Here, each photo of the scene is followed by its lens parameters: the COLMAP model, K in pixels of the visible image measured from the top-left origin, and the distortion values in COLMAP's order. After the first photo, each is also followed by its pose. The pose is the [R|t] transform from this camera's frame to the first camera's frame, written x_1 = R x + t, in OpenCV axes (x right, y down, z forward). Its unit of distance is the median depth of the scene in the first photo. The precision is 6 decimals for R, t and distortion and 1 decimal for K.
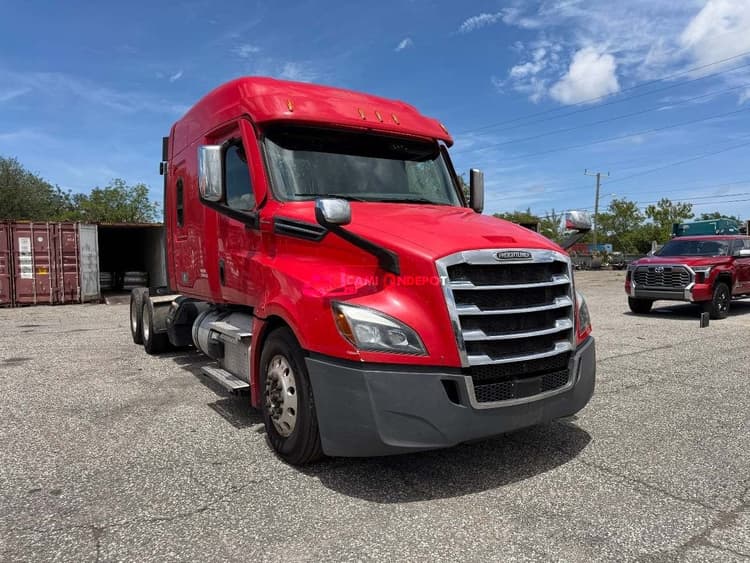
lens RADIAL K [[591.0, 0, 389.2], [0, 591.0, 282.2], [0, 0, 1]] dist [-0.000507, -0.000309]
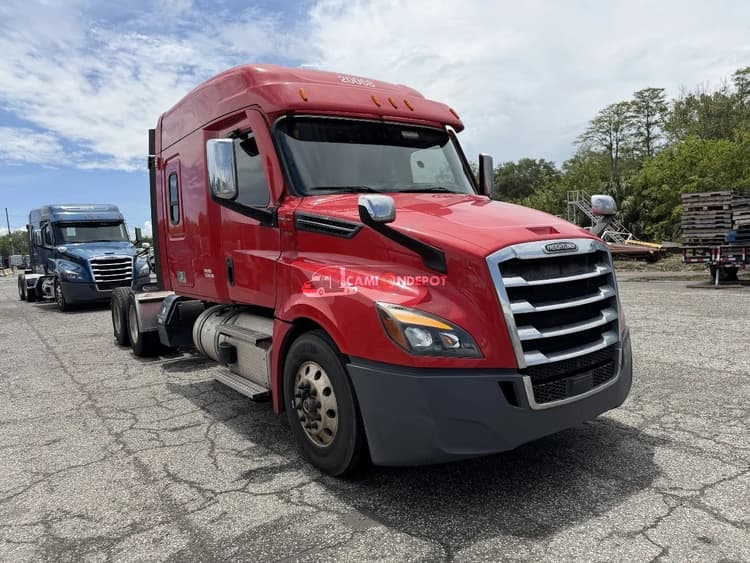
lens RADIAL K [[588.6, 0, 365.0], [0, 588.6, 273.0], [0, 0, 1]] dist [-0.003860, -0.001338]
pose [[0.998303, -0.040196, 0.042128, -0.137897], [0.039388, 0.999027, 0.019855, -0.032455], [-0.042885, -0.018162, 0.998915, 0.057907]]
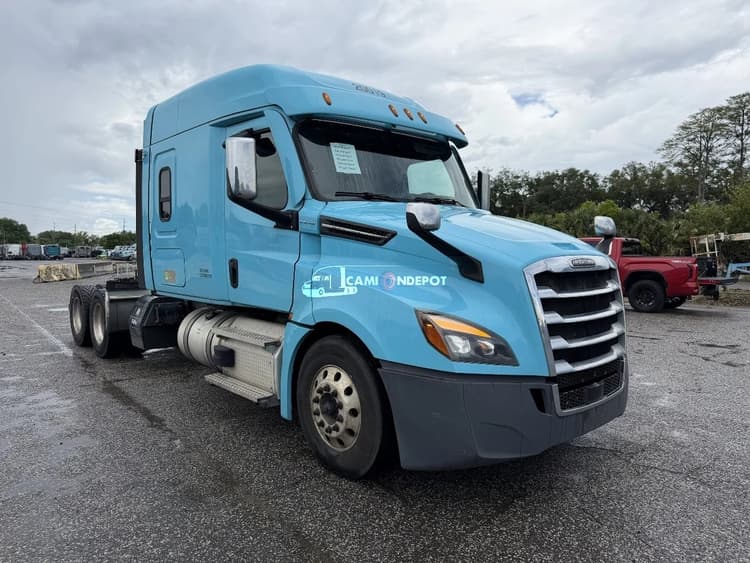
lens RADIAL K [[588.6, 0, 365.0], [0, 588.6, 273.0], [0, 0, 1]] dist [-0.003860, -0.001338]
pose [[0.984946, 0.006065, 0.172757, -0.310759], [-0.006494, 0.999977, 0.001918, -0.025236], [-0.172742, -0.003011, 0.984963, 0.068214]]
